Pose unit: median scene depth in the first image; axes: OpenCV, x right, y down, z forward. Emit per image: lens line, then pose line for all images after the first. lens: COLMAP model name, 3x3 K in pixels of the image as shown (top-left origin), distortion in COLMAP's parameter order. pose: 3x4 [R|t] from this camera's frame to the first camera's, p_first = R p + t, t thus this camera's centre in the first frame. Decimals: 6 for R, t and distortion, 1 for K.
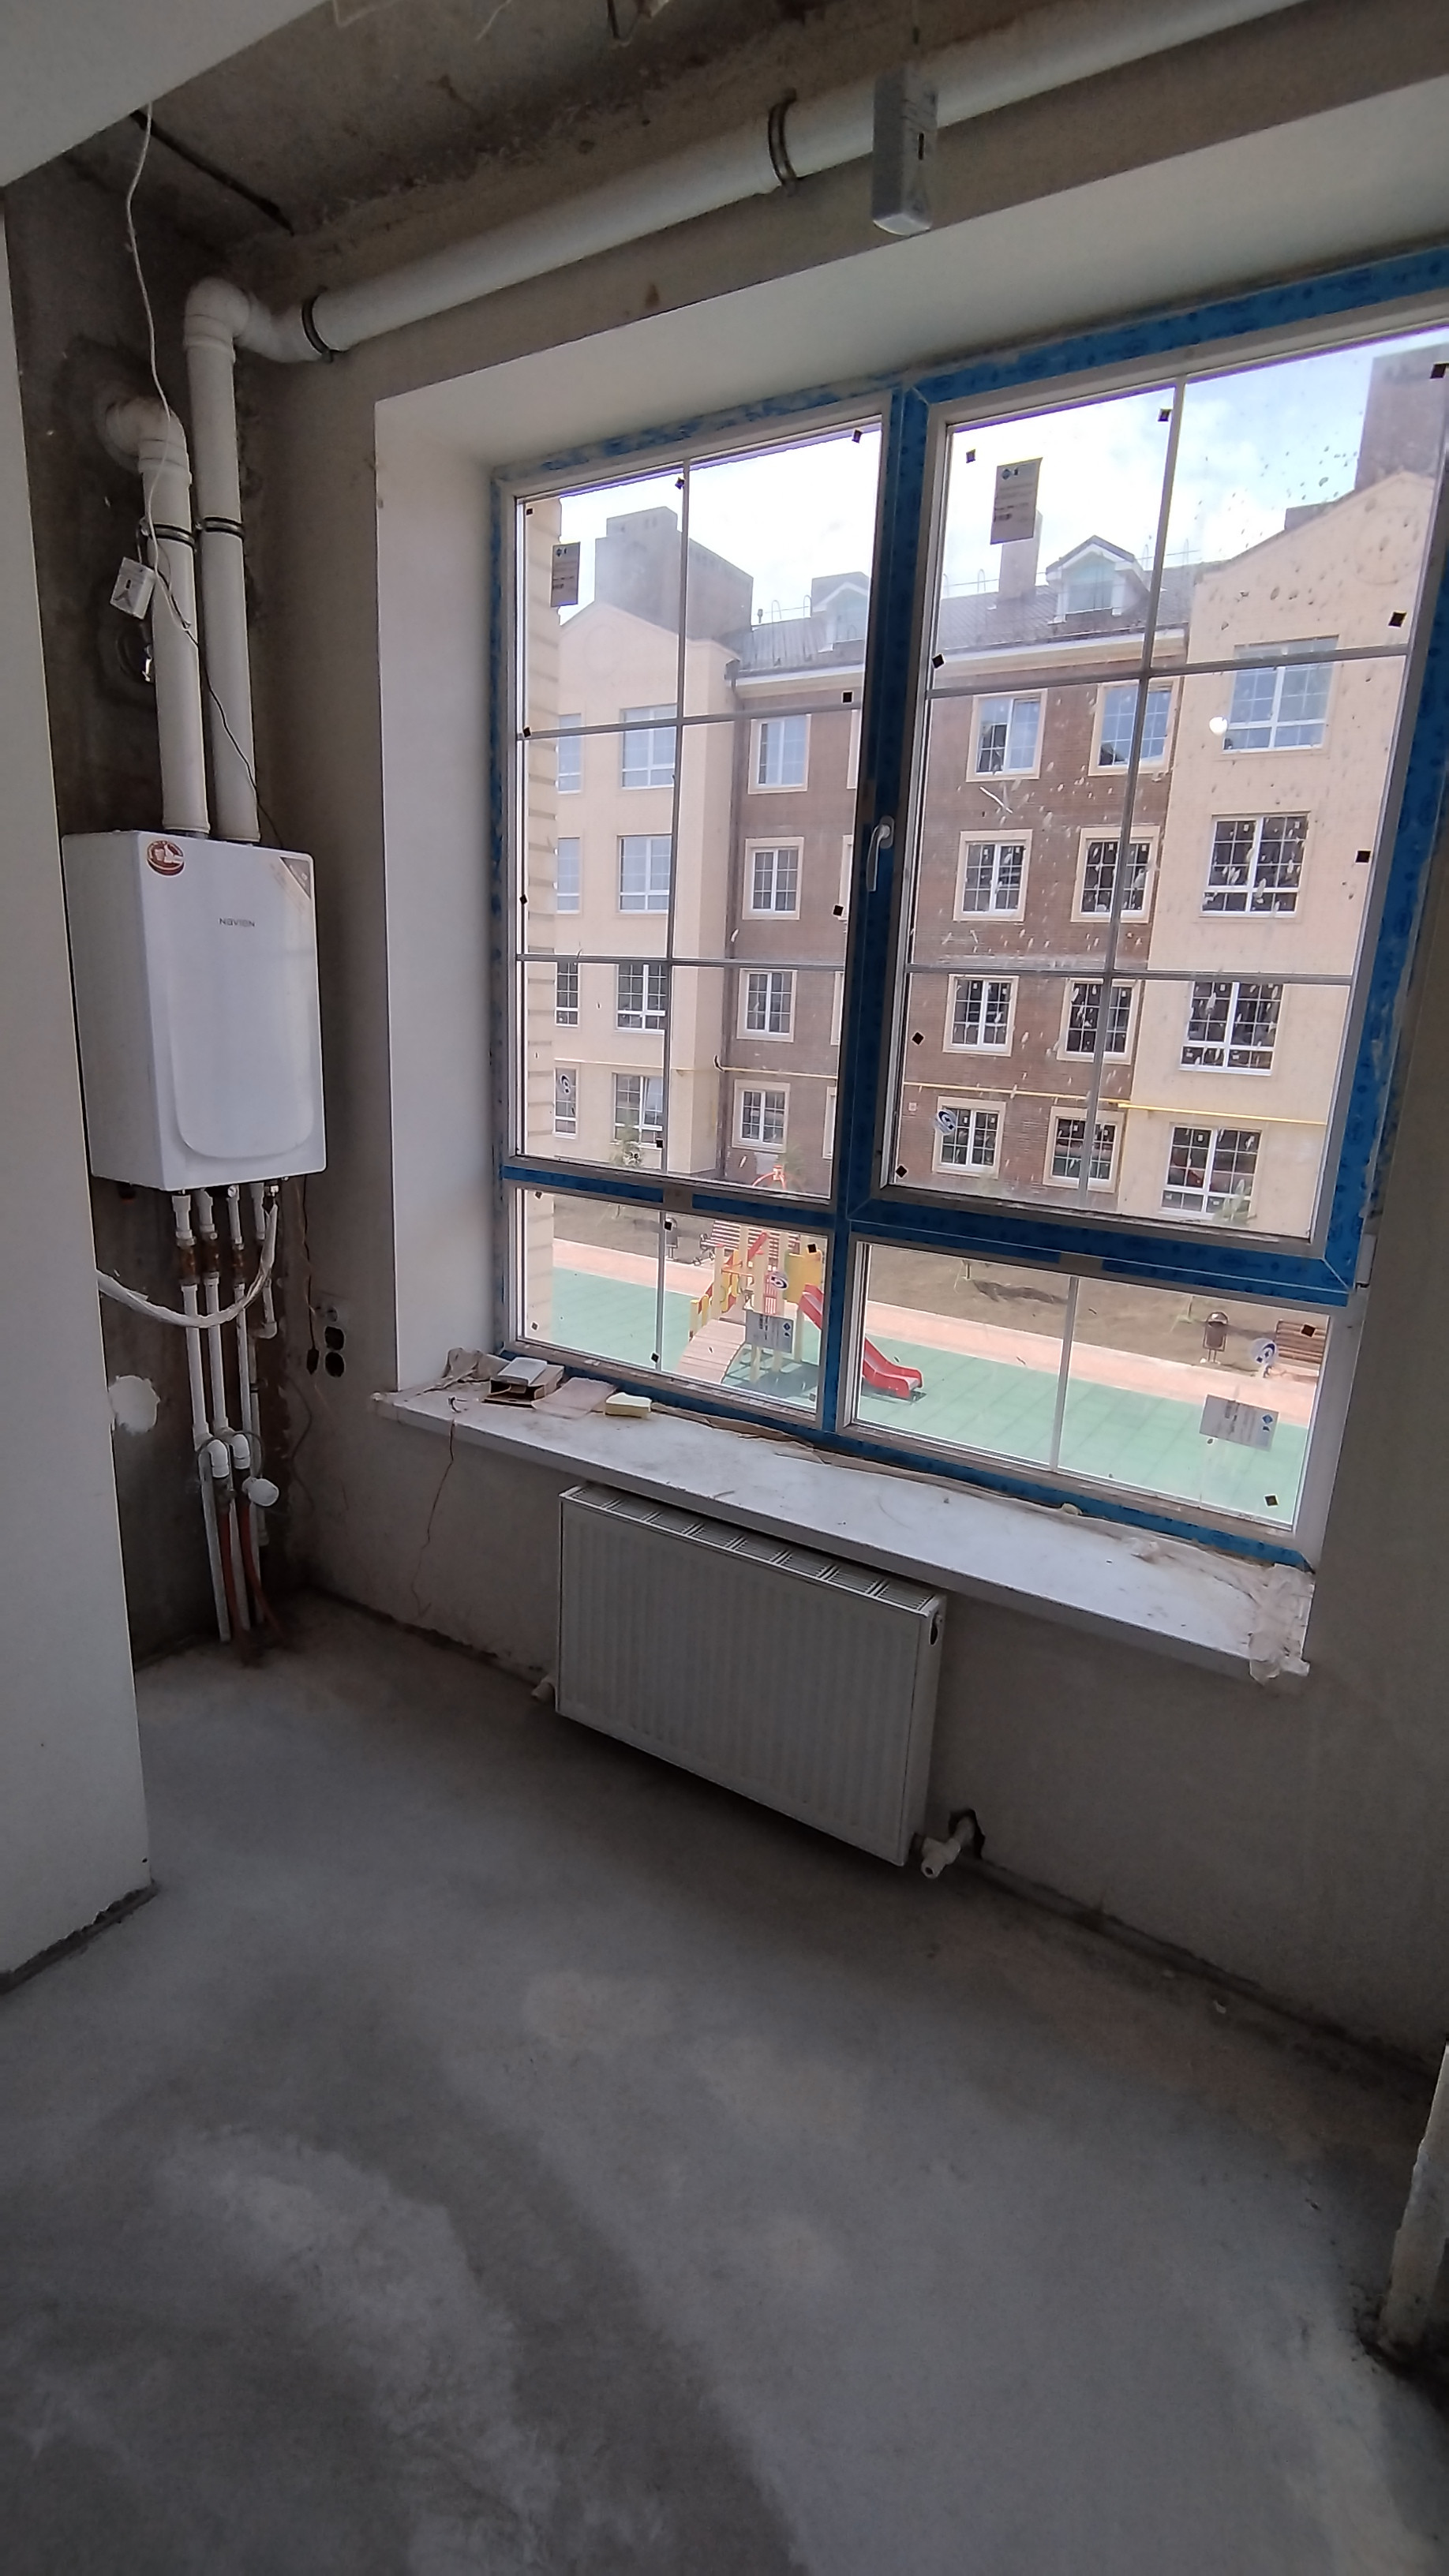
lens RADIAL K [[1177.5, 0, 725.7], [0, 1177.5, 1281.6], [0, 0, 1]] dist [0.001313, 0.001801]
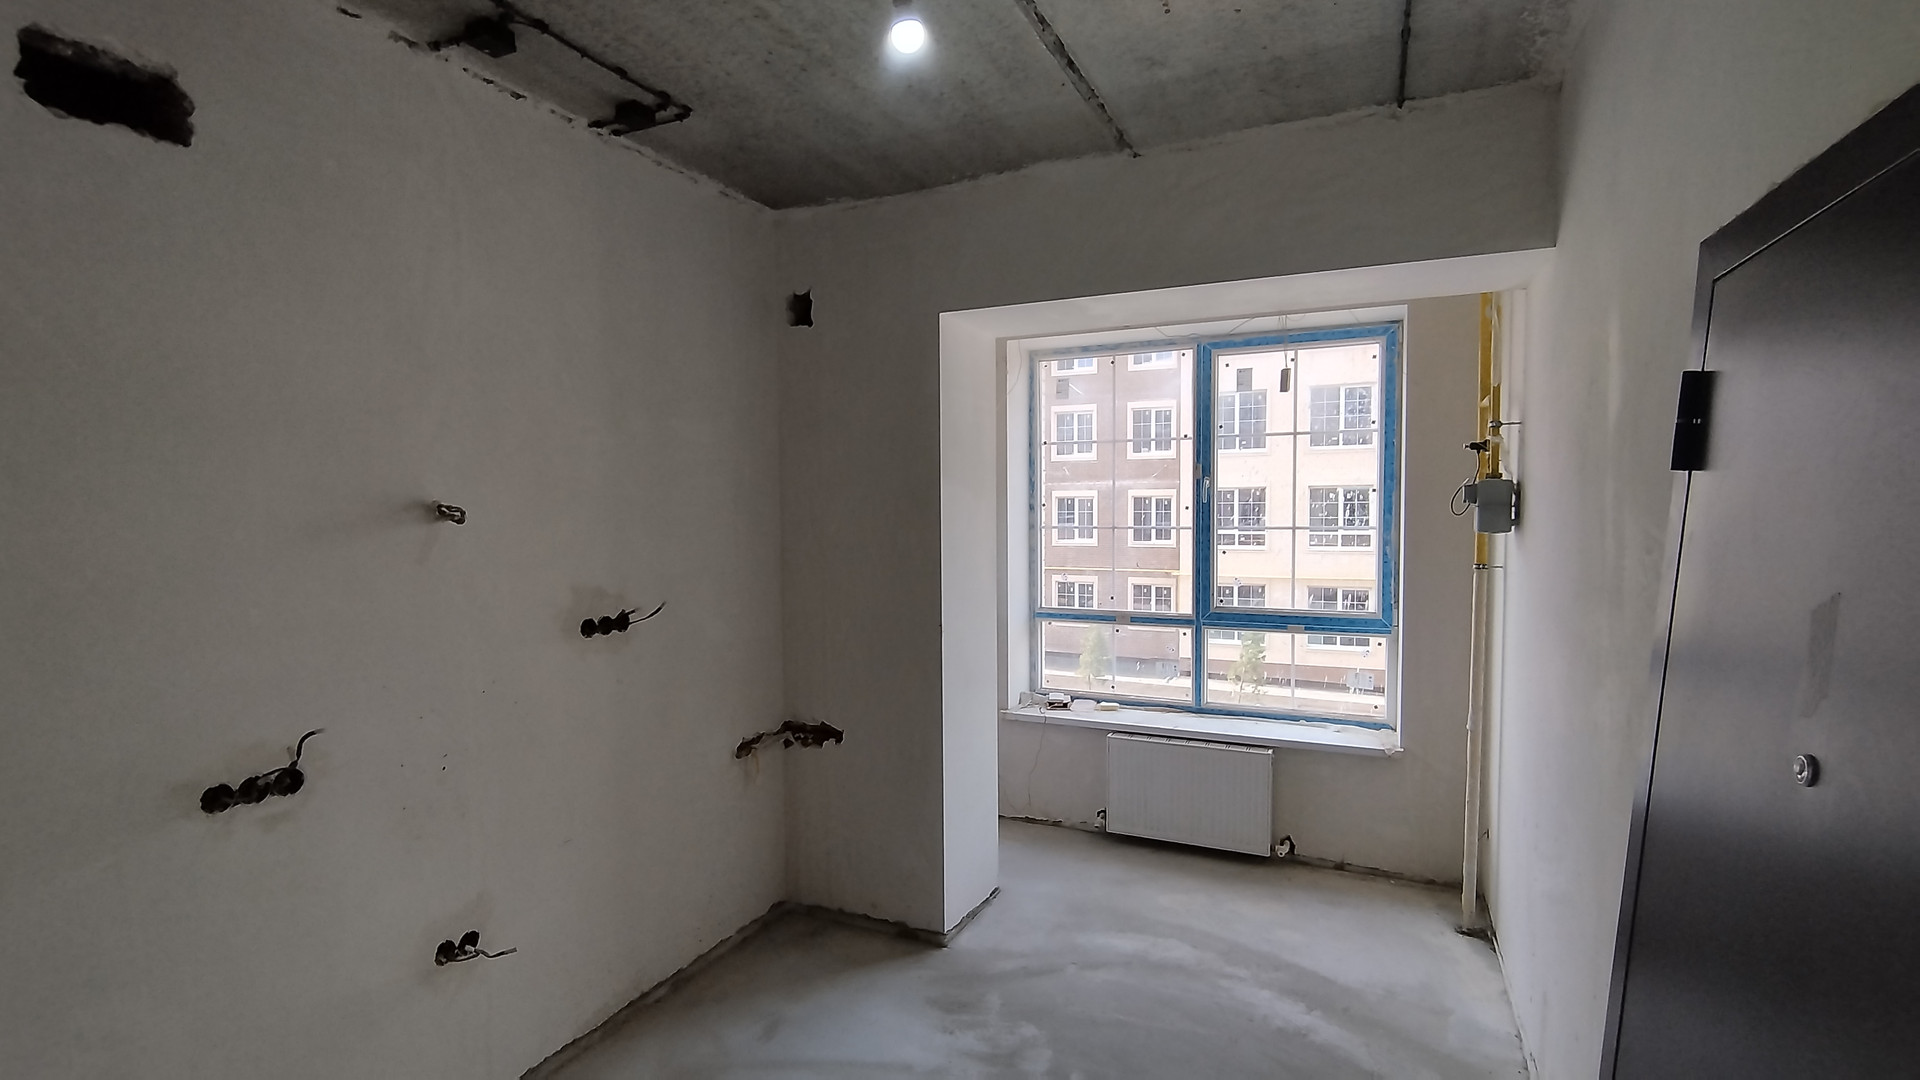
lens RADIAL K [[877.6, 0, 962.3], [0, 877.6, 542.4], [0, 0, 1]] dist [0.001313, 0.001801]
pose [[0.992048, -0.053582, 0.113883, -0.660271], [0.075193, 0.977937, -0.194899, 0.122101], [-0.100928, 0.201912, 0.974189, -0.918308]]
